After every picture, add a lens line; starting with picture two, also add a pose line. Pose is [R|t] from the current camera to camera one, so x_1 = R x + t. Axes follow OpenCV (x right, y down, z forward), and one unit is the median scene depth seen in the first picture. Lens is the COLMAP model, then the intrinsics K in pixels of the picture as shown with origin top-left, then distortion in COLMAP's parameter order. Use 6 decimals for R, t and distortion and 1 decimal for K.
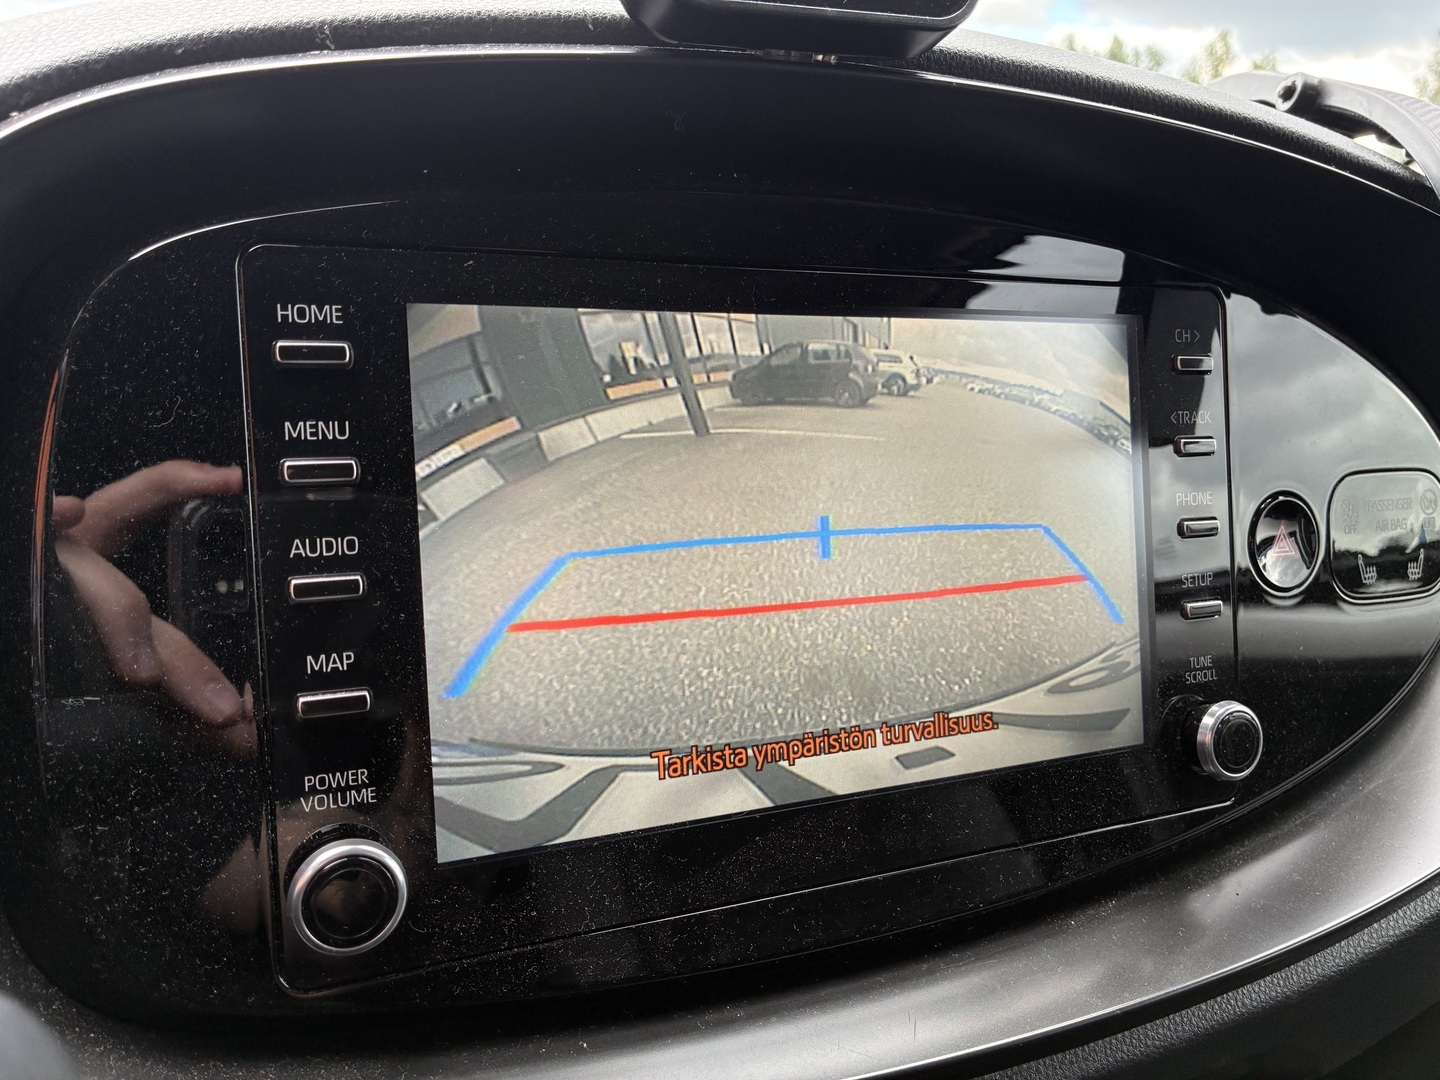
lens RADIAL K [[1086.6, 0, 721.1], [0, 1086.6, 536.5], [0, 0, 1]] dist [0.001118, -0.019273]
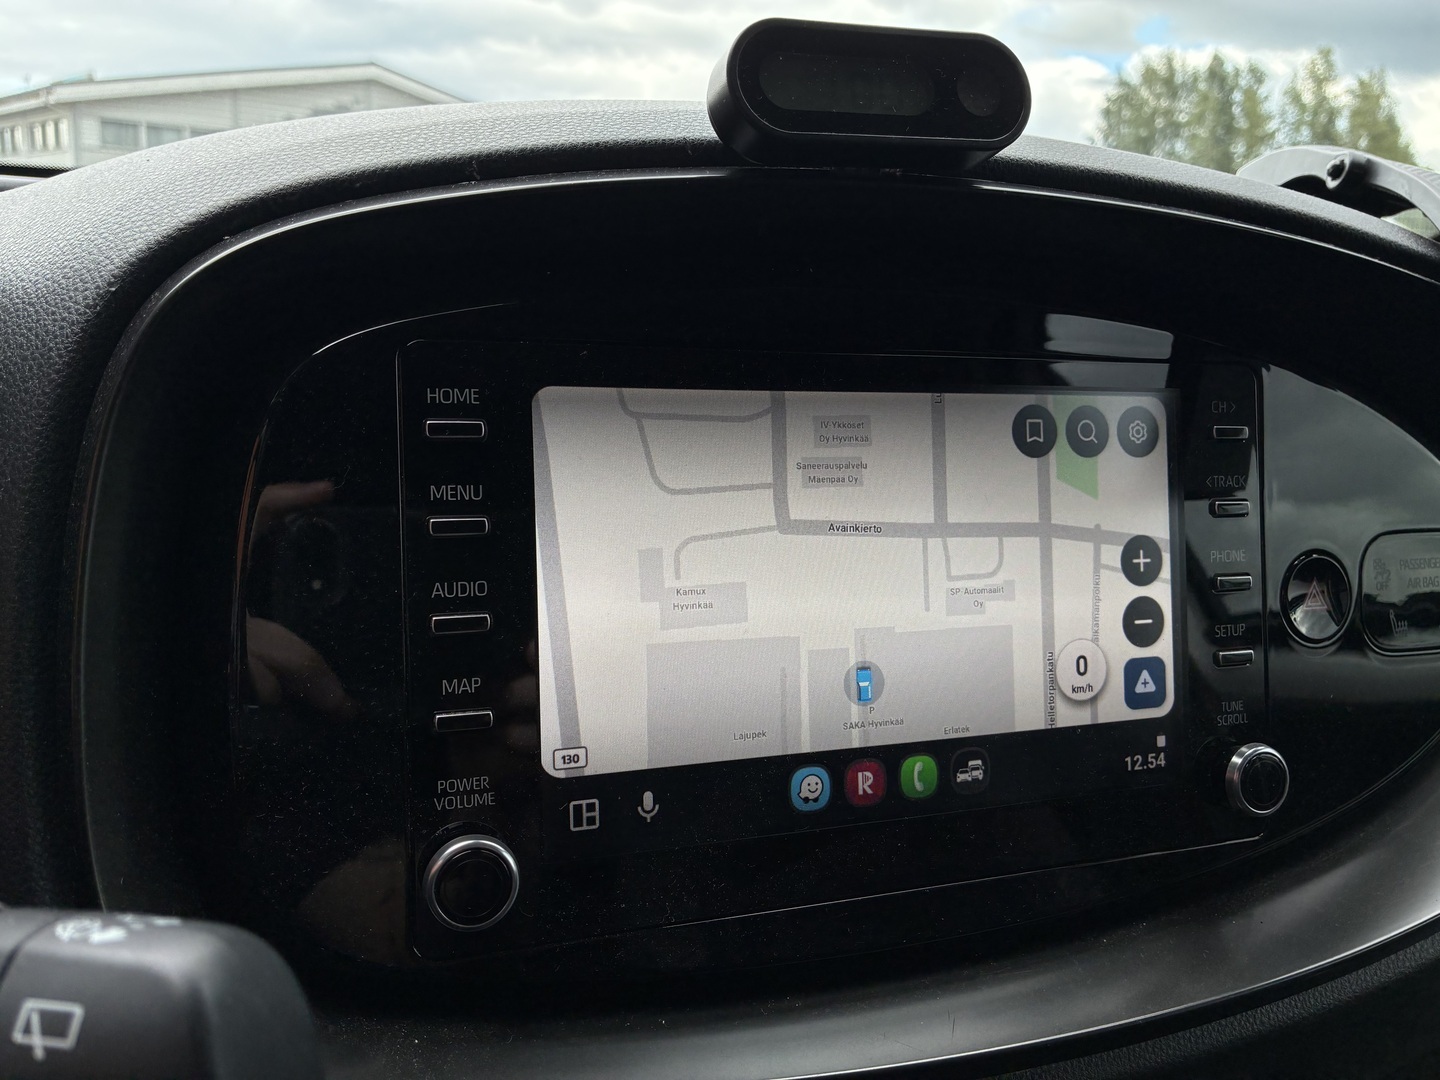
lens RADIAL K [[1086.6, 0, 718.9], [0, 1086.6, 541.7], [0, 0, 1]] dist [0.001118, -0.019273]
pose [[0.997364, 0.023130, -0.068781, 0.001419], [-0.023899, 0.999661, -0.010375, -0.029322], [0.068518, 0.011991, 0.997578, -0.138702]]
